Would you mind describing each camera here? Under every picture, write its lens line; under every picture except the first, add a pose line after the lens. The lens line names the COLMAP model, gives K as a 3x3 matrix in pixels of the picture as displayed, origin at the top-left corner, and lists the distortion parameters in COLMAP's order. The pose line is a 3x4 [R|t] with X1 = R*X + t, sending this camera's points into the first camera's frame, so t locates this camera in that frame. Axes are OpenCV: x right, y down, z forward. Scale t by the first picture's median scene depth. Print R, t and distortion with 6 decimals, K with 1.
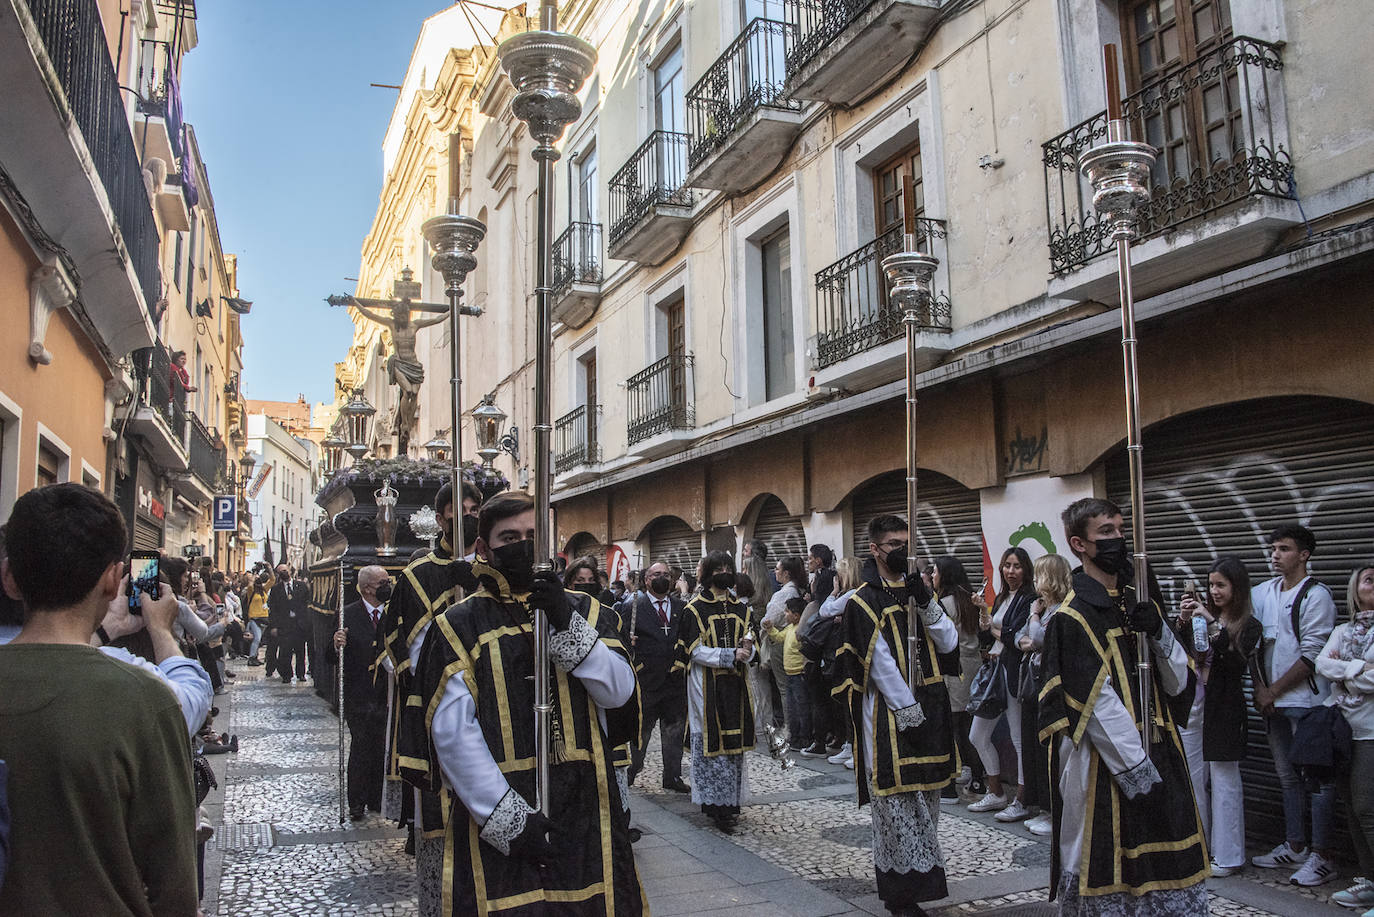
lens RADIAL K [[967.9, 0, 687.0], [0, 967.9, 458.5], [0, 0, 1]] dist [0.005787, -0.000028]
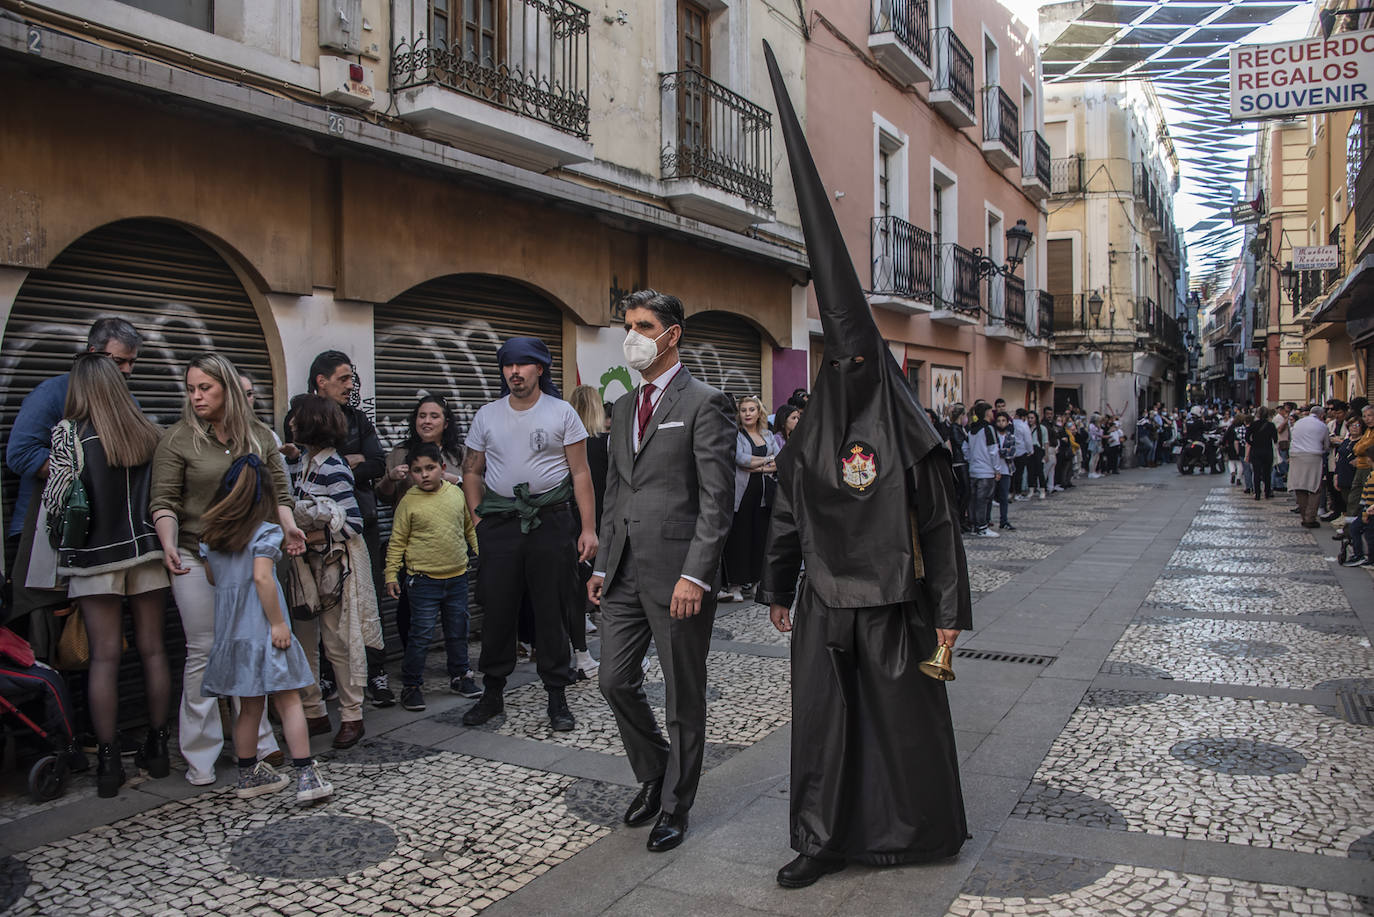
lens RADIAL K [[967.9, 0, 687.0], [0, 967.9, 458.5], [0, 0, 1]] dist [0.005787, -0.000028]
pose [[-0.478019, 0.023553, 0.878034, -0.543015], [-0.079495, 0.994378, -0.069952, 0.201953], [-0.874745, -0.103238, -0.473459, 1.213814]]
